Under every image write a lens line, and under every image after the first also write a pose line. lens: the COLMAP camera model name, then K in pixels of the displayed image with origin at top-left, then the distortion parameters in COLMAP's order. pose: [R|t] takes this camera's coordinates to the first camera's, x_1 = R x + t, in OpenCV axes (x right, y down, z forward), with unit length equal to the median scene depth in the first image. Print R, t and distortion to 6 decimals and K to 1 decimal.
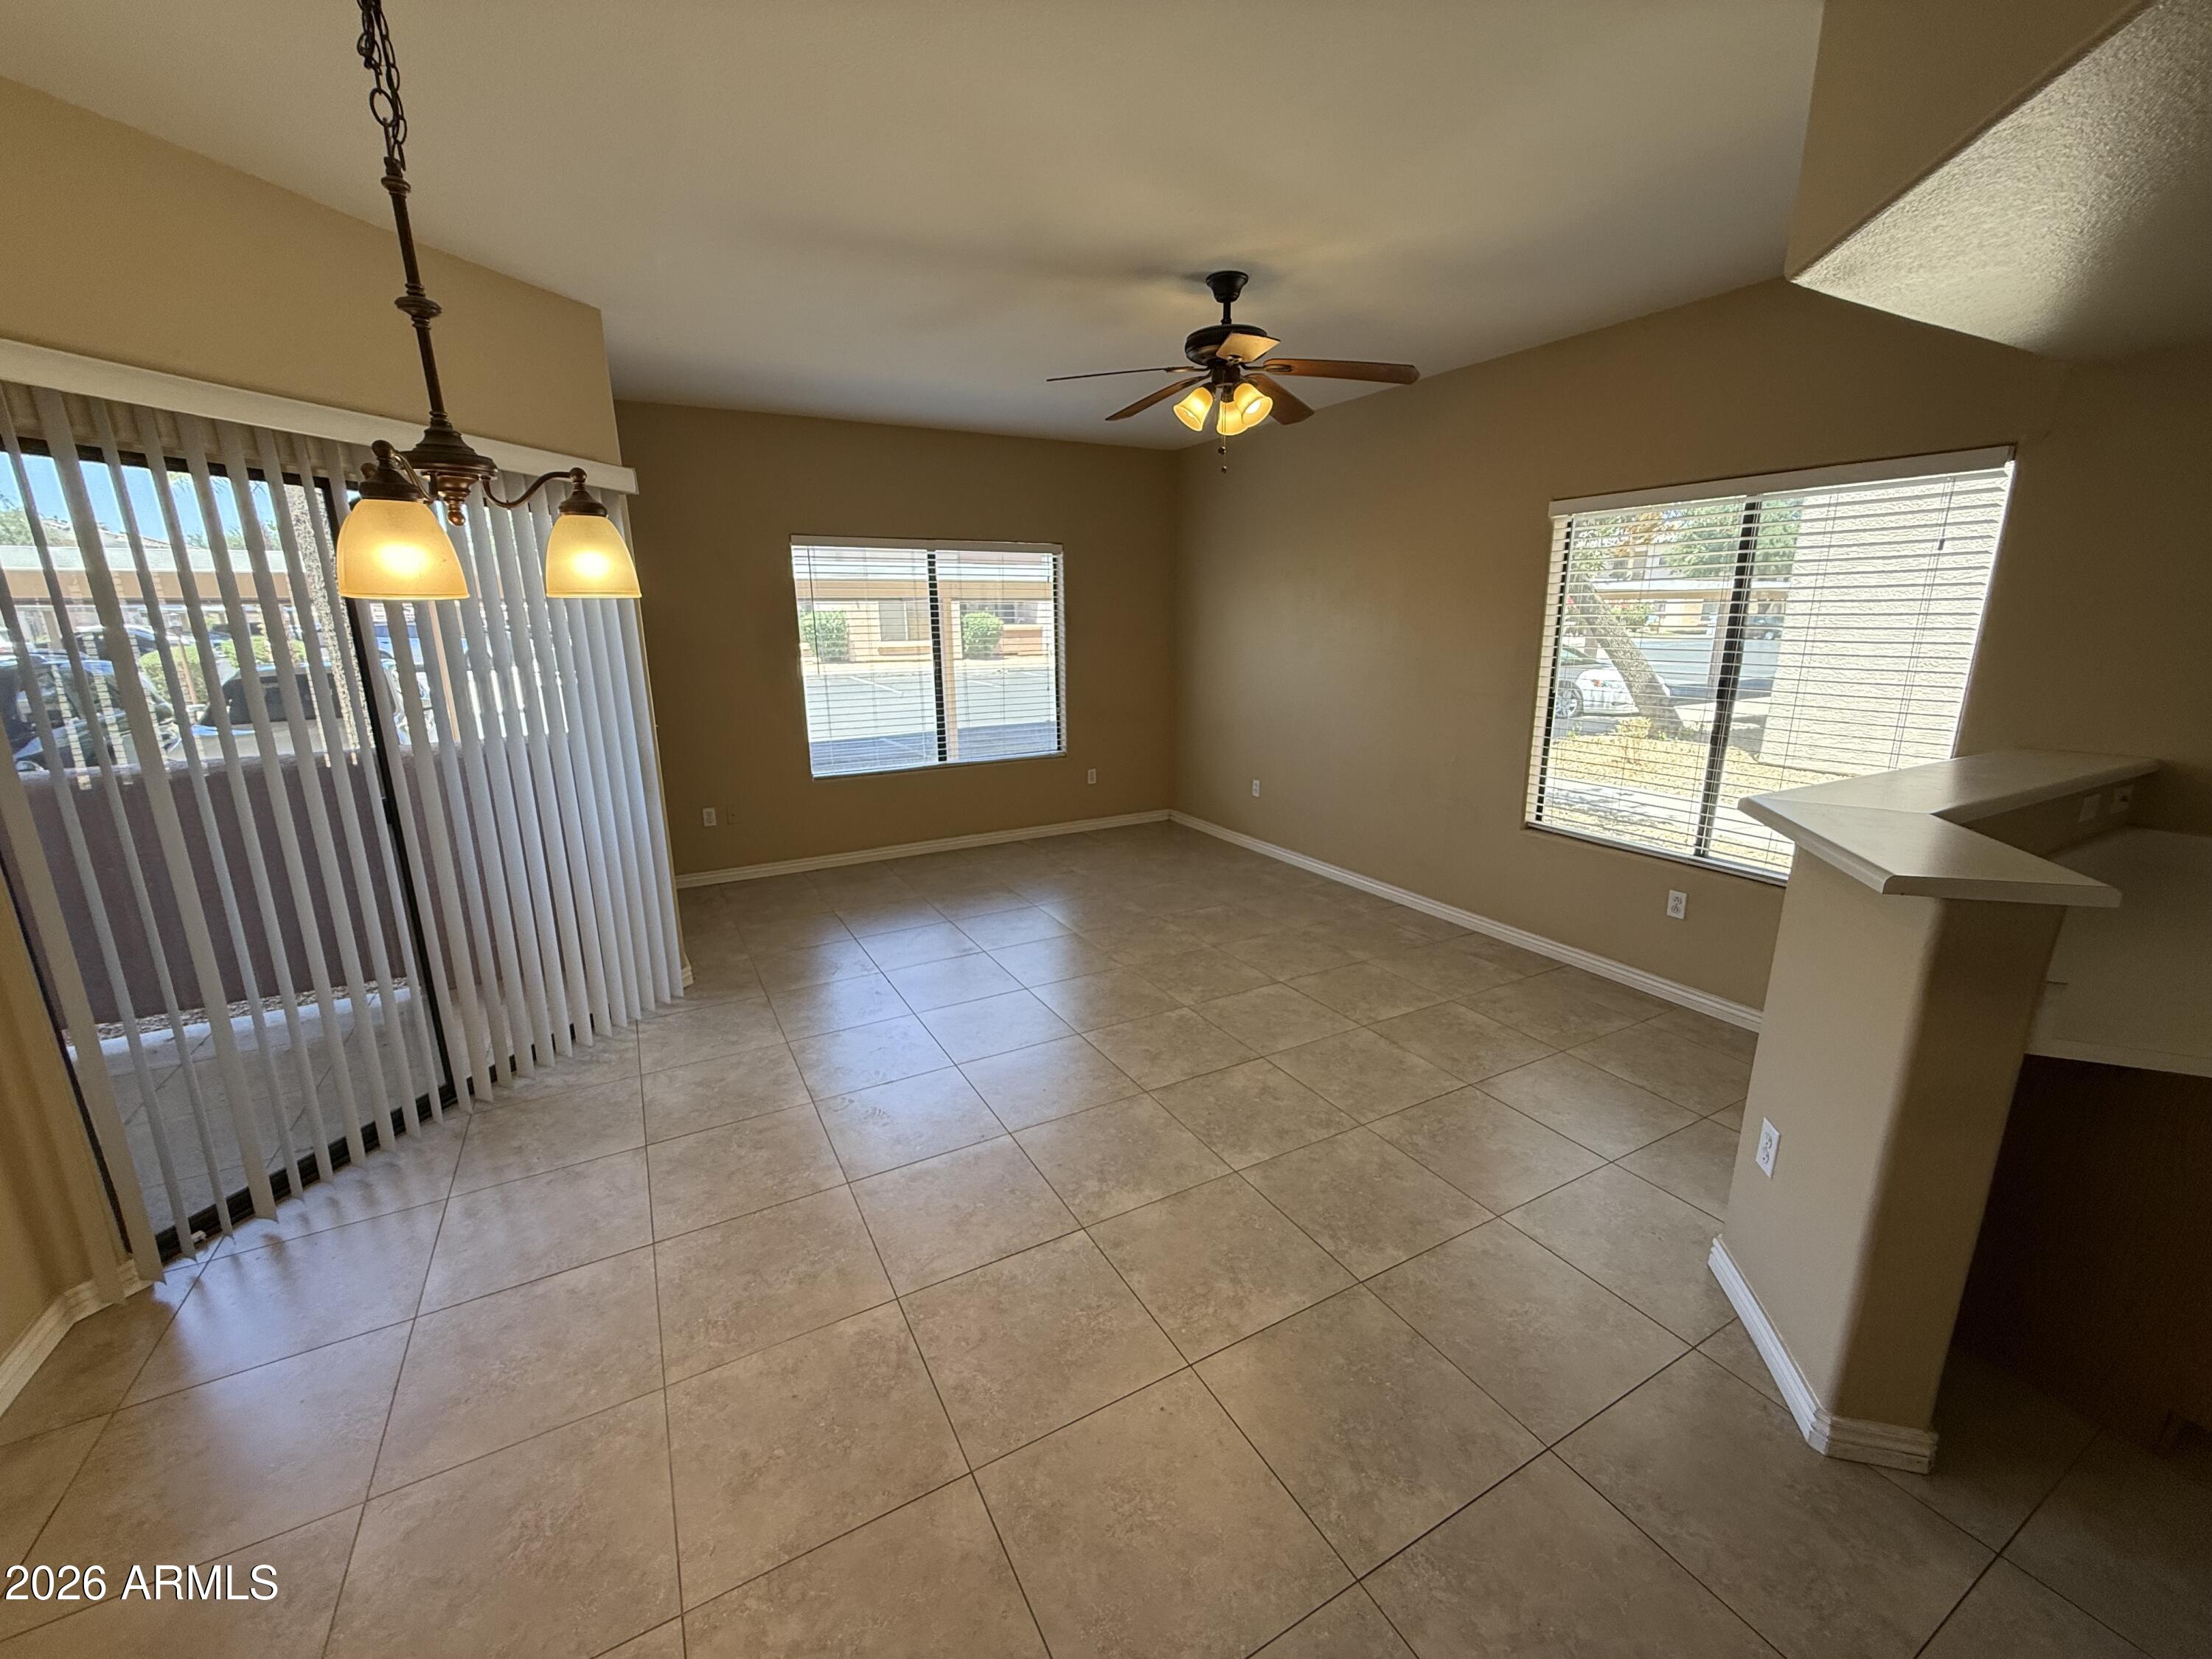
lens RADIAL K [[886.6, 0, 1107.5], [0, 886.6, 825.6], [0, 0, 1]] dist [0.001101, -0.000096]
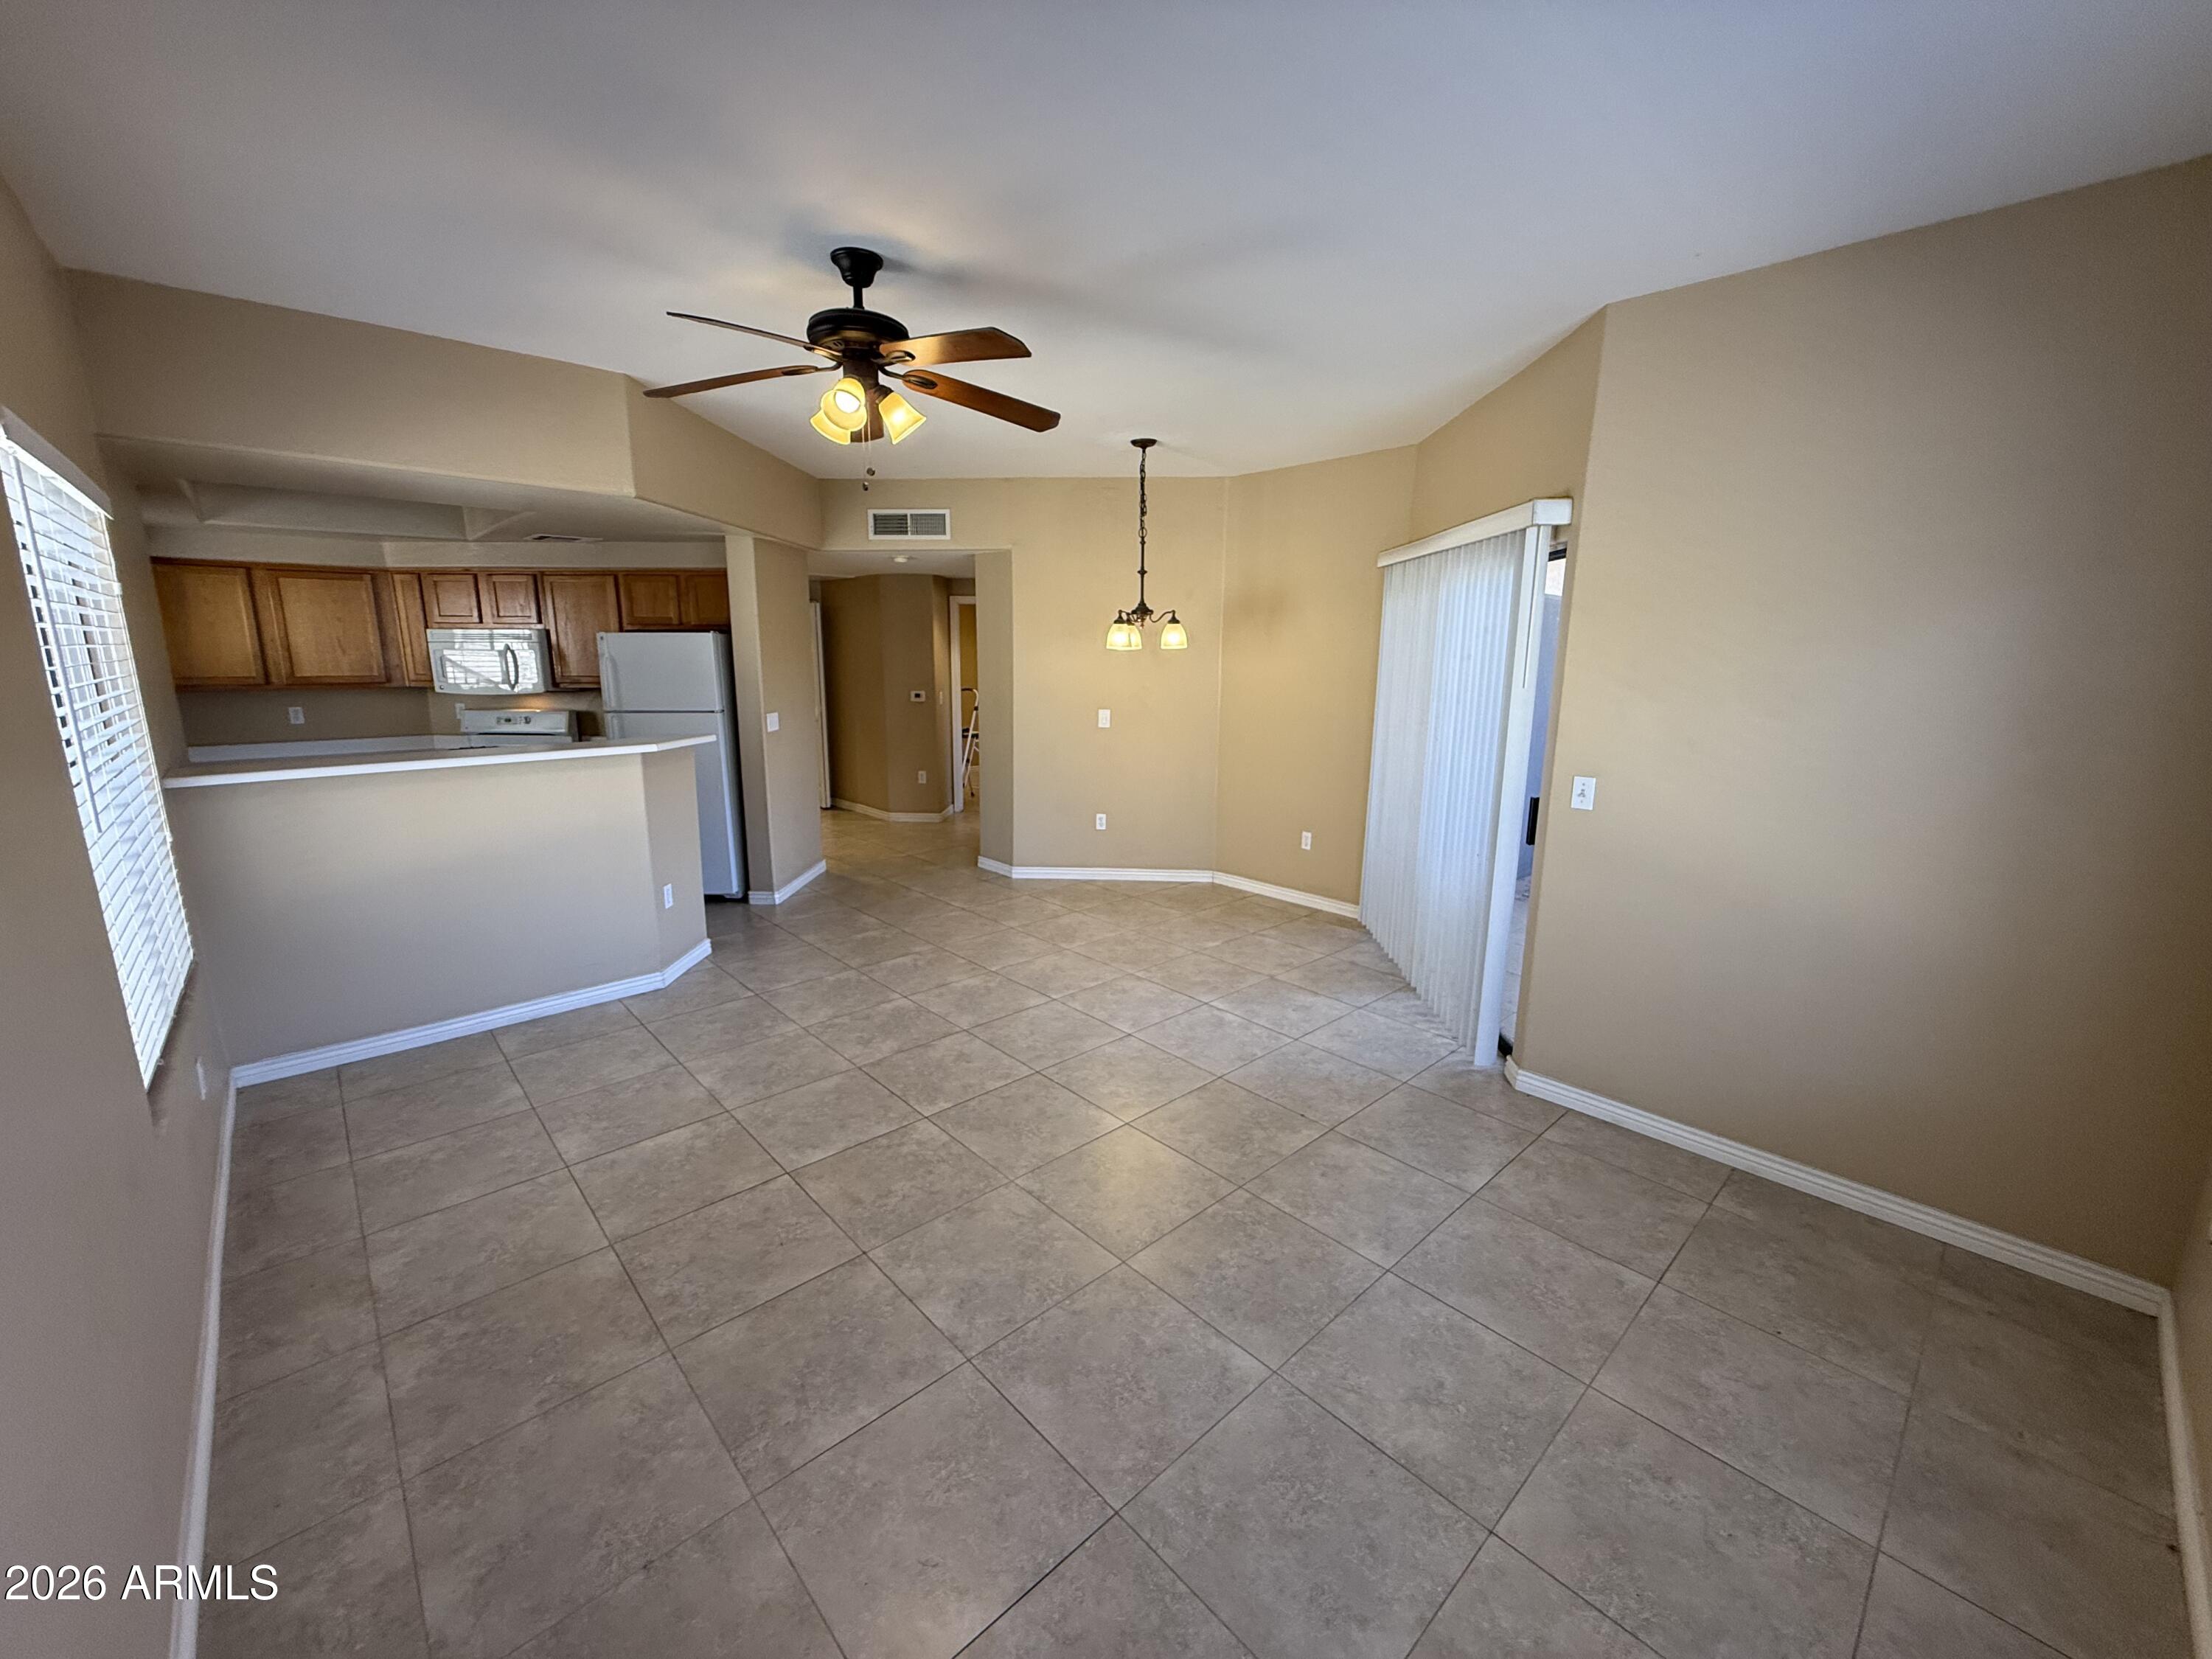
lens RADIAL K [[879.4, 0, 1103.2], [0, 879.4, 835.0], [0, 0, 1]] dist [0.000118, 0.000188]
pose [[-0.971557, 0.049913, -0.231487, 0.113380], [-0.055659, 0.902019, 0.428094, -0.438567], [0.230173, 0.428801, -0.873584, 1.779425]]
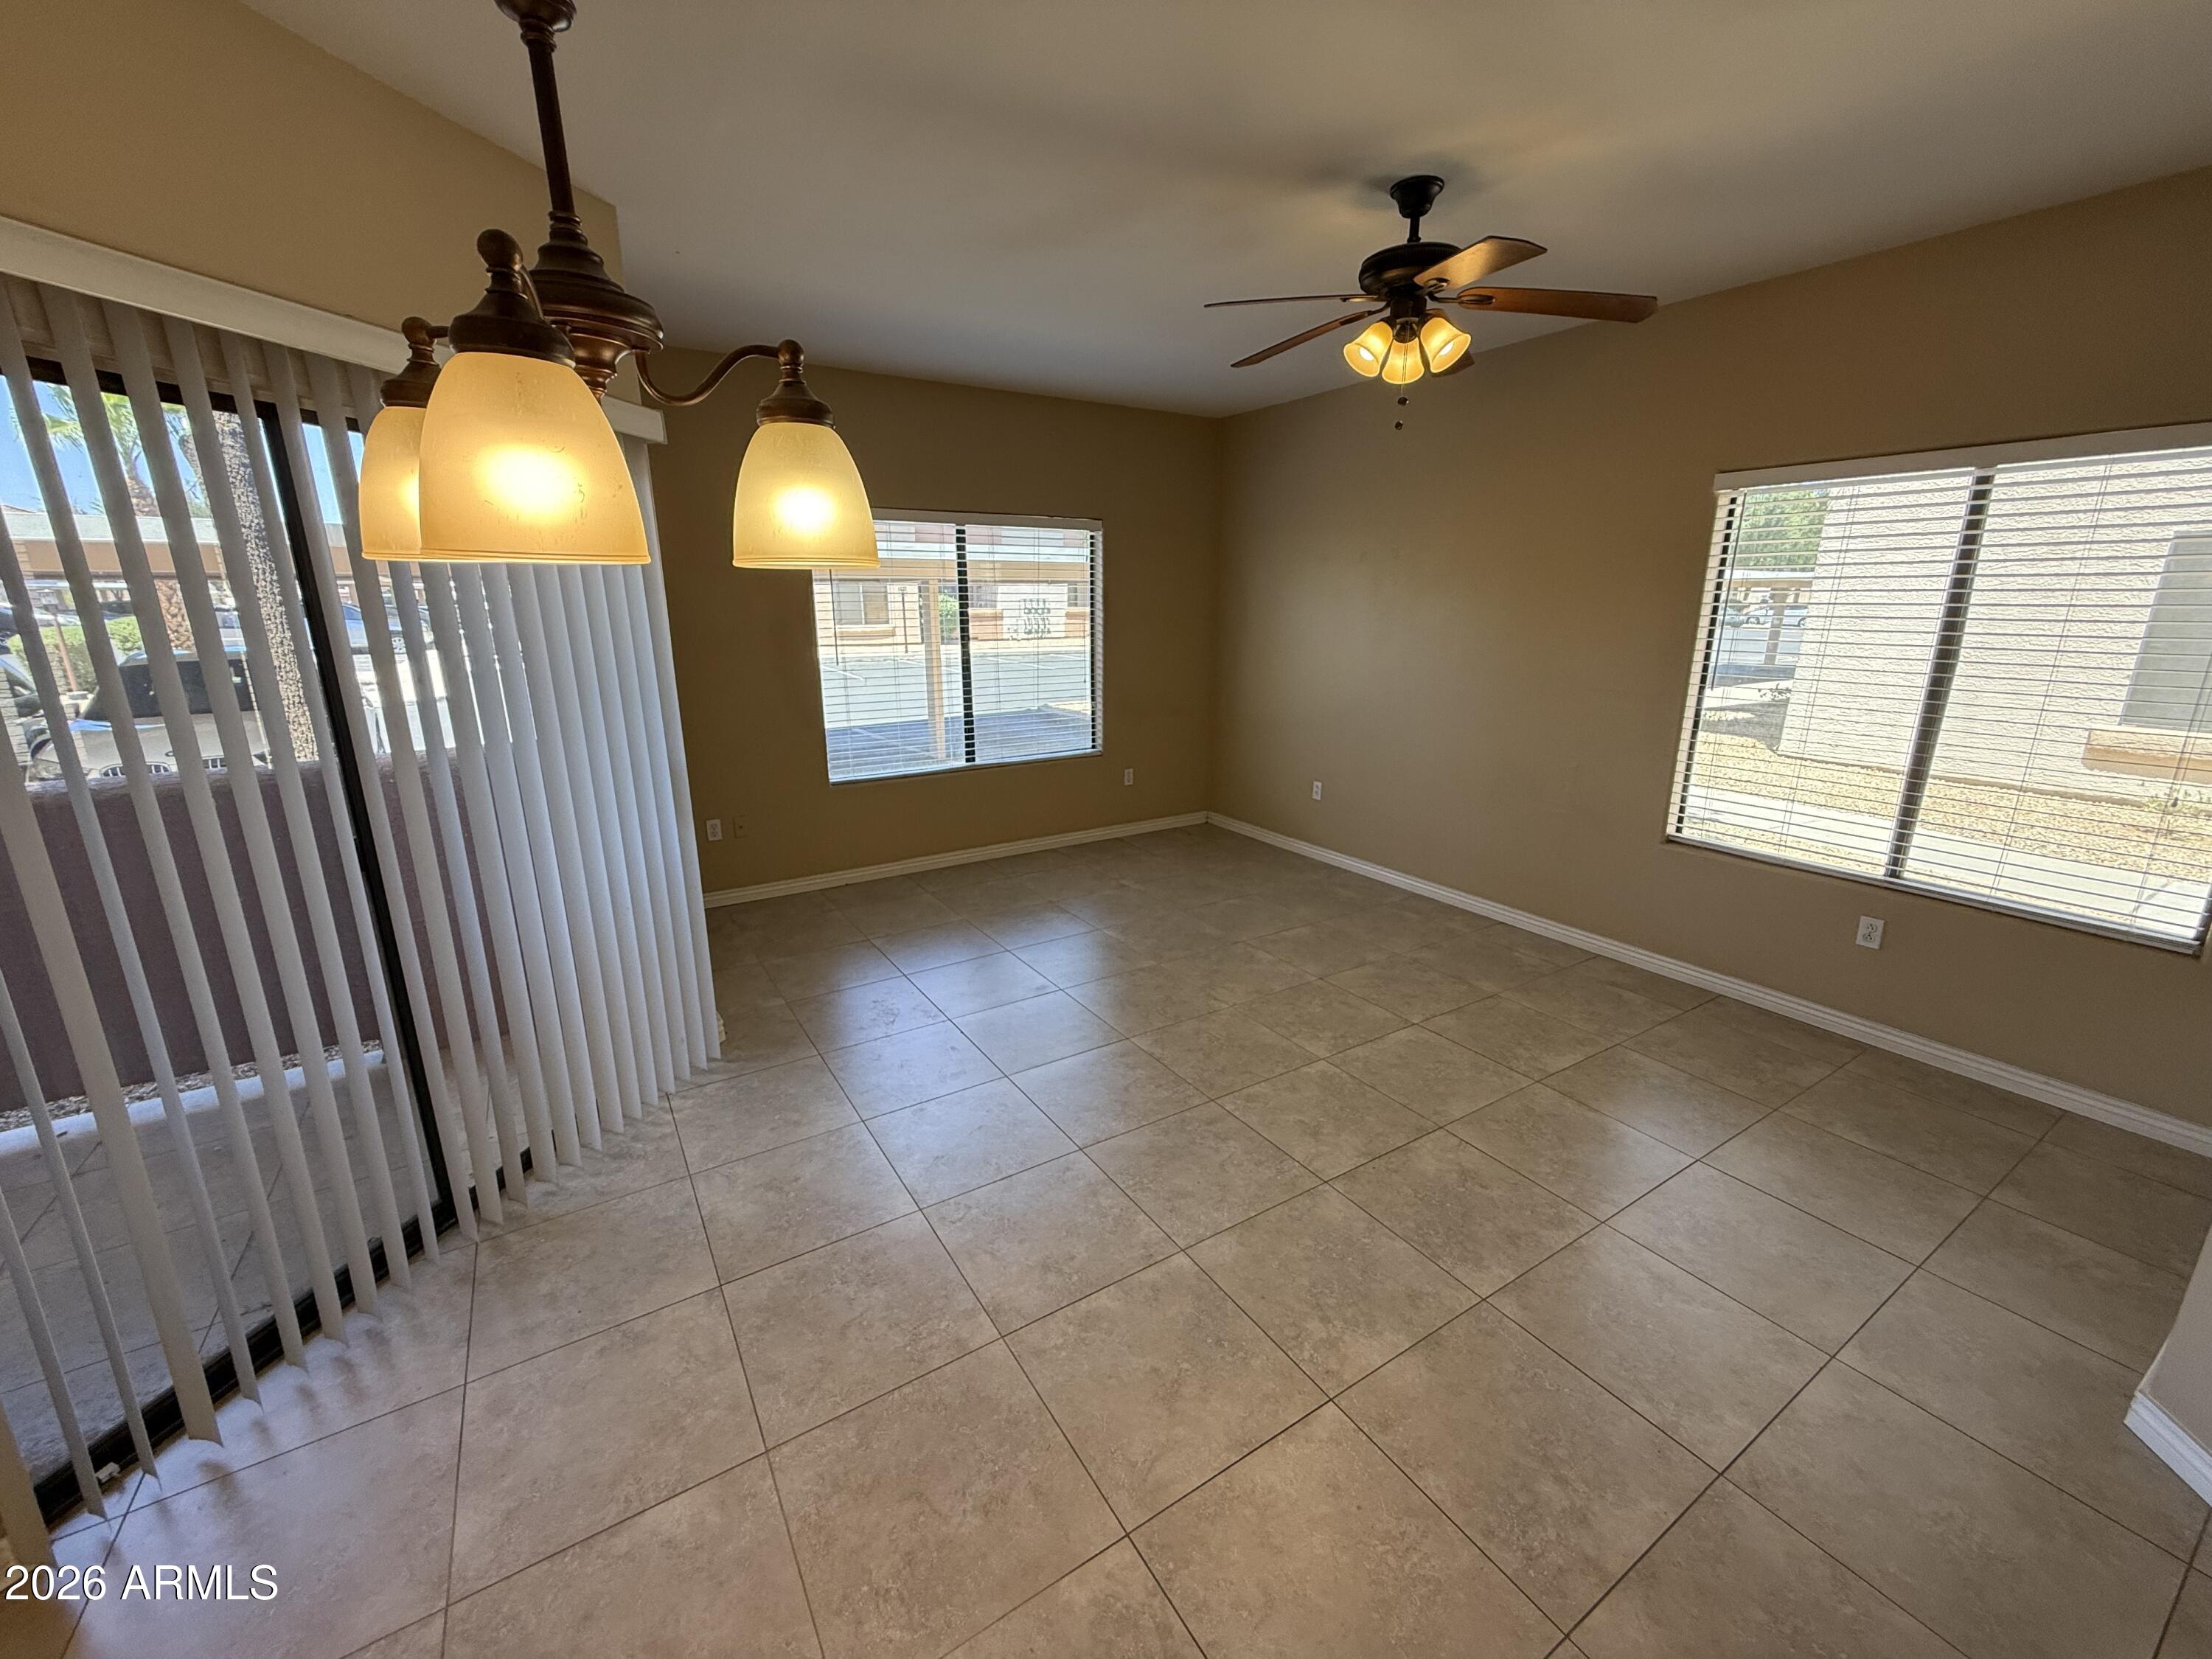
lens RADIAL K [[886.6, 0, 1104.6], [0, 886.6, 824.9], [0, 0, 1]] dist [-0.004554, 0.003064]
pose [[0.998333, -0.007849, 0.057179, -0.181136], [0.006945, 0.999848, 0.015981, -0.040071], [-0.057296, -0.015557, 0.998236, 0.173158]]
